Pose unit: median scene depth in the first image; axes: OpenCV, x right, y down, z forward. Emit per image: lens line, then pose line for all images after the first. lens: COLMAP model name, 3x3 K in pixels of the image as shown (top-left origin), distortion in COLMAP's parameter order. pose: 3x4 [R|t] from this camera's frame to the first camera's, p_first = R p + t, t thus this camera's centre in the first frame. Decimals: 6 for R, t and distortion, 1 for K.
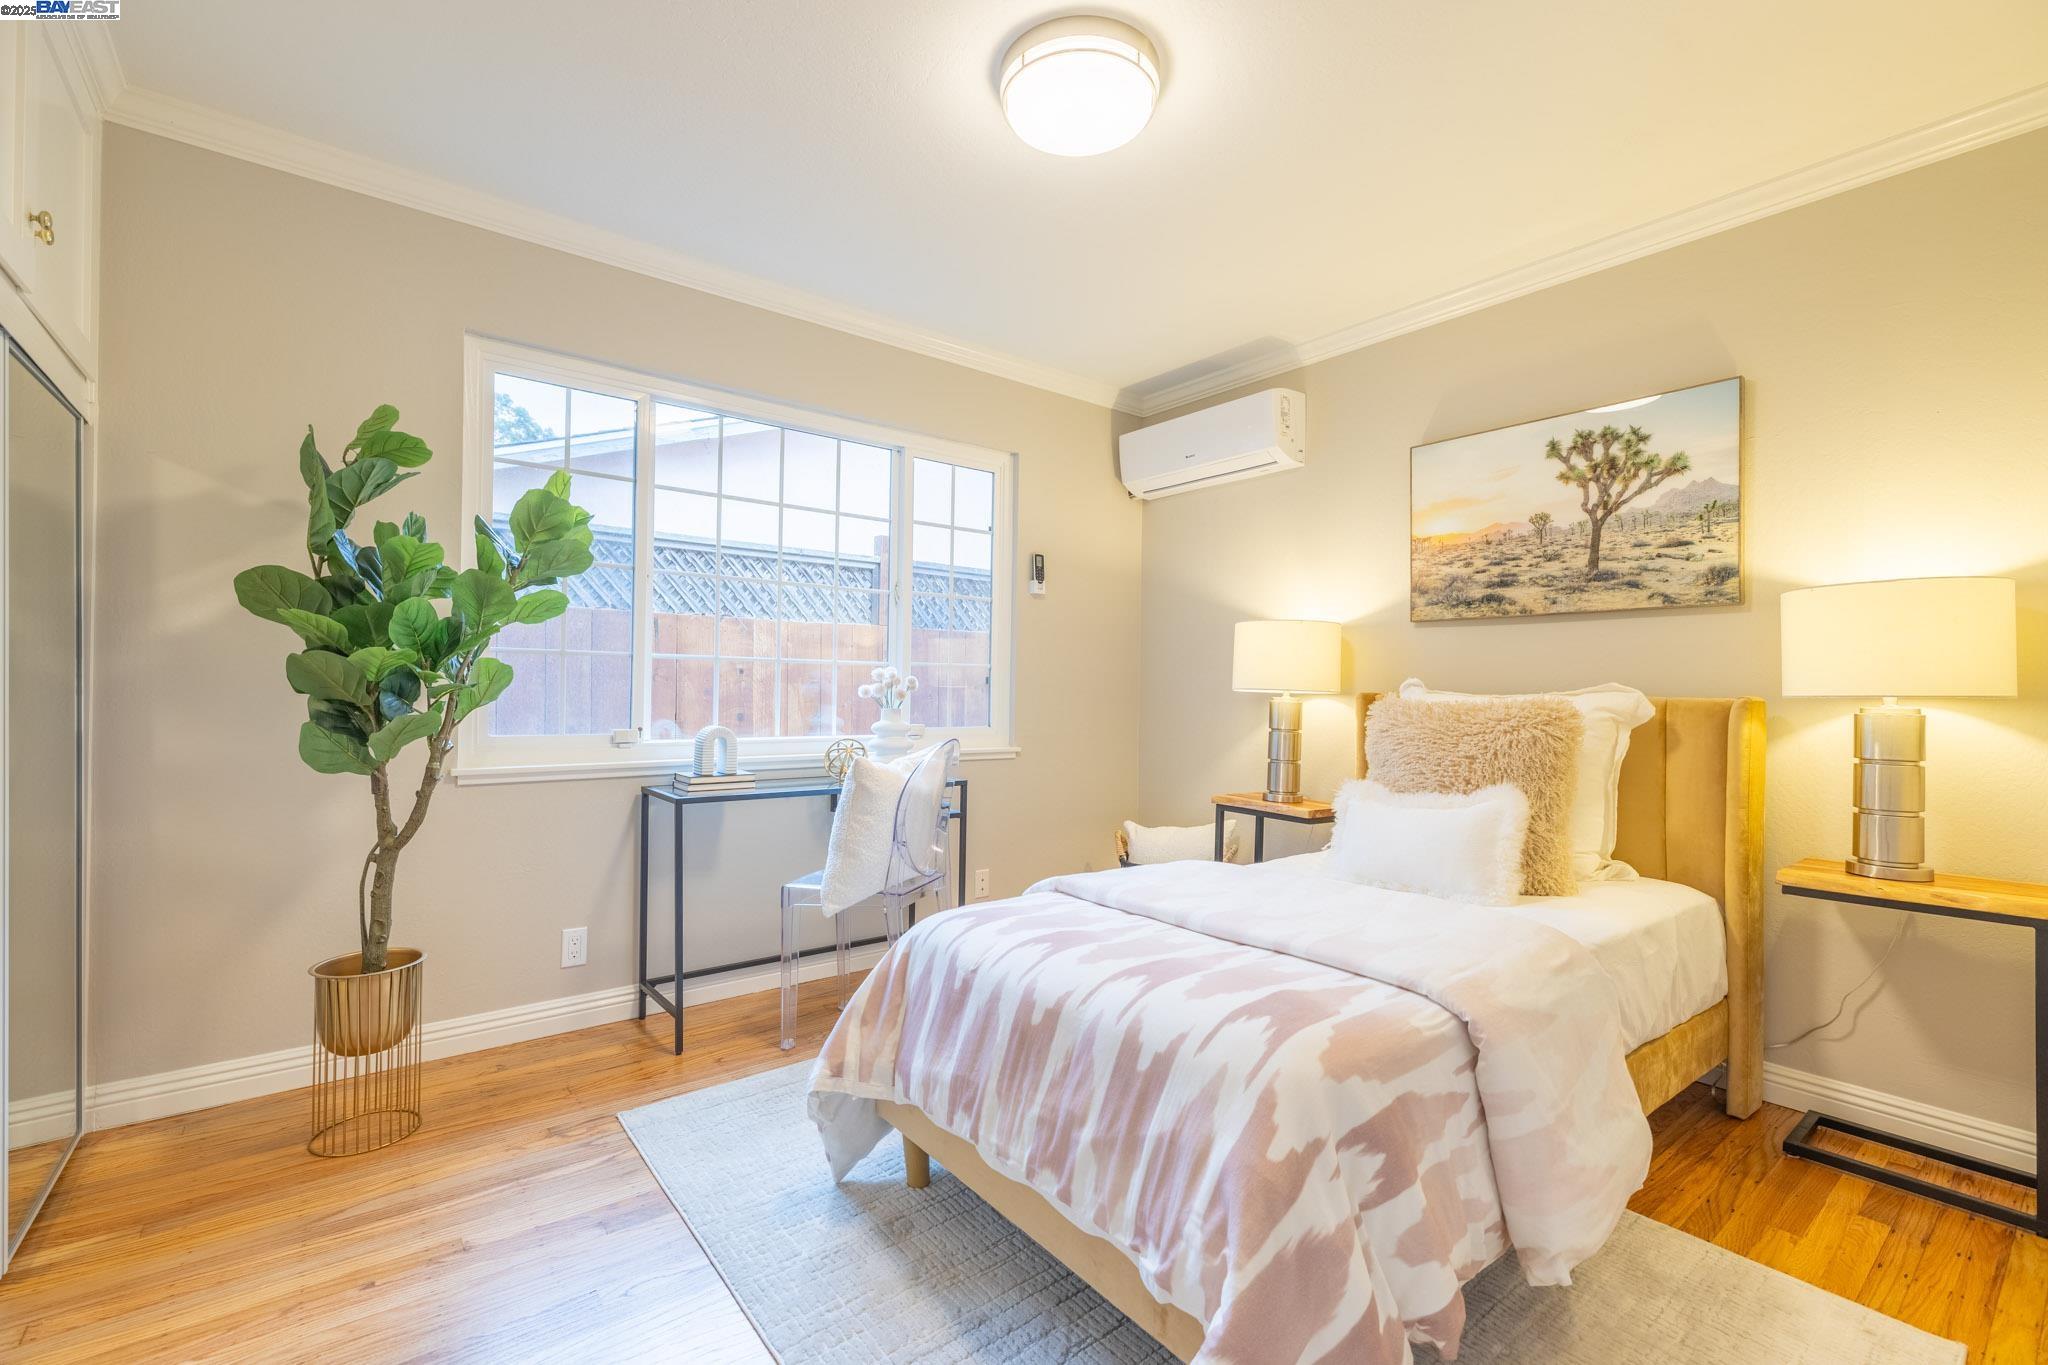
lens RADIAL K [[898.6, 0, 1104.7], [0, 898.6, 674.1], [0, 0, 1]] dist [0.004486, -0.000750]
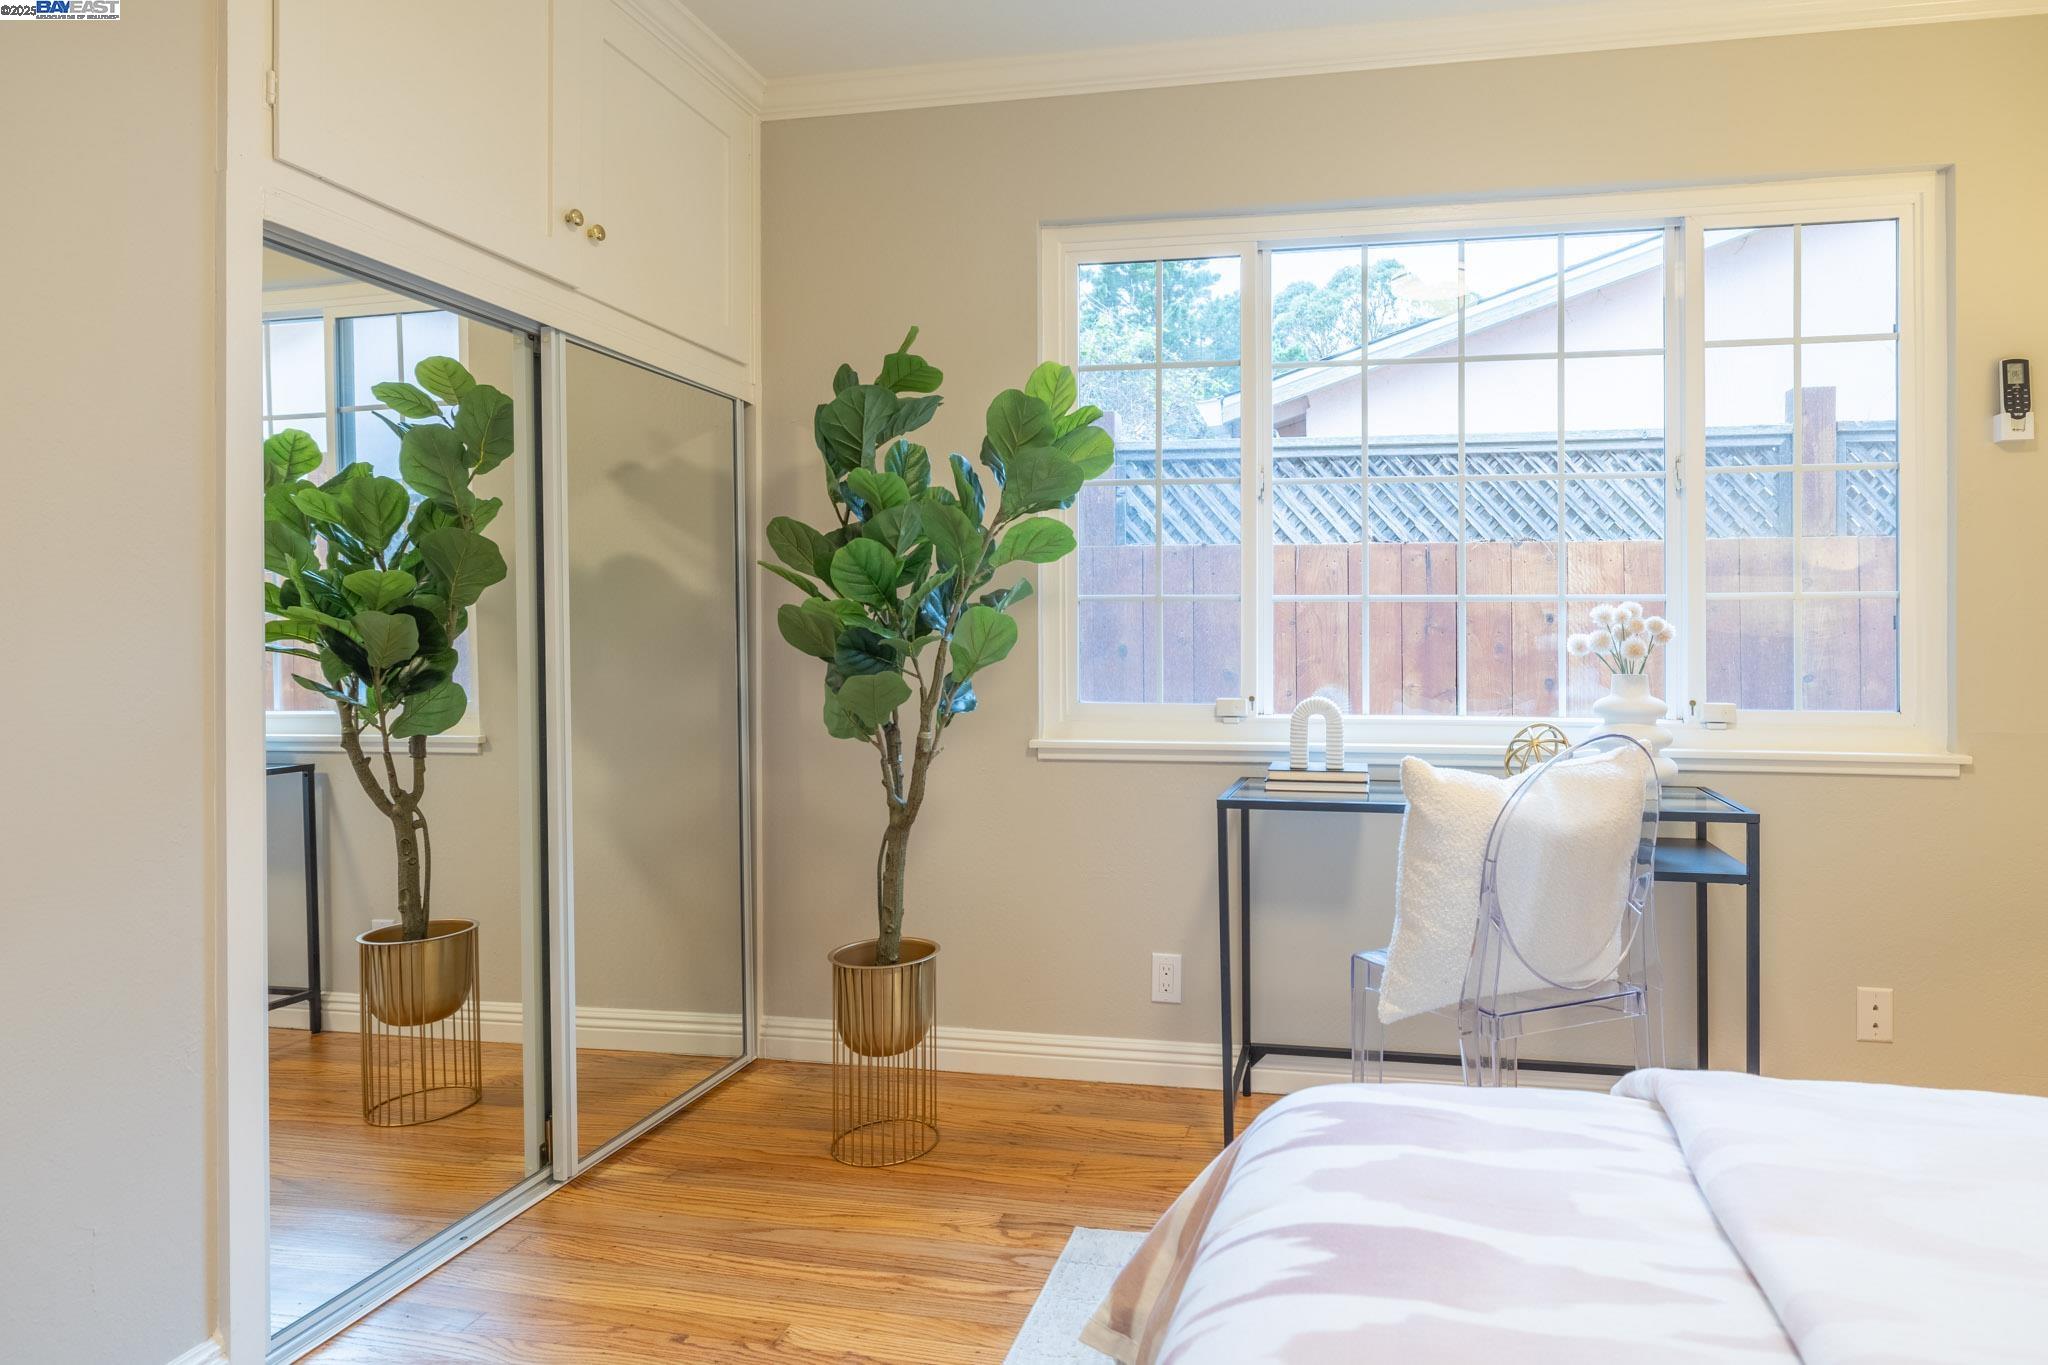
lens RADIAL K [[1180.2, 0, 1005.9], [0, 1180.2, 630.7], [0, 0, 1]] dist [0.000056, -0.001627]
pose [[0.617303, -0.018634, -0.786505, 0.144917], [0.021598, 0.999744, -0.006735, 0.008895], [0.786429, -0.012829, 0.617547, 0.295426]]
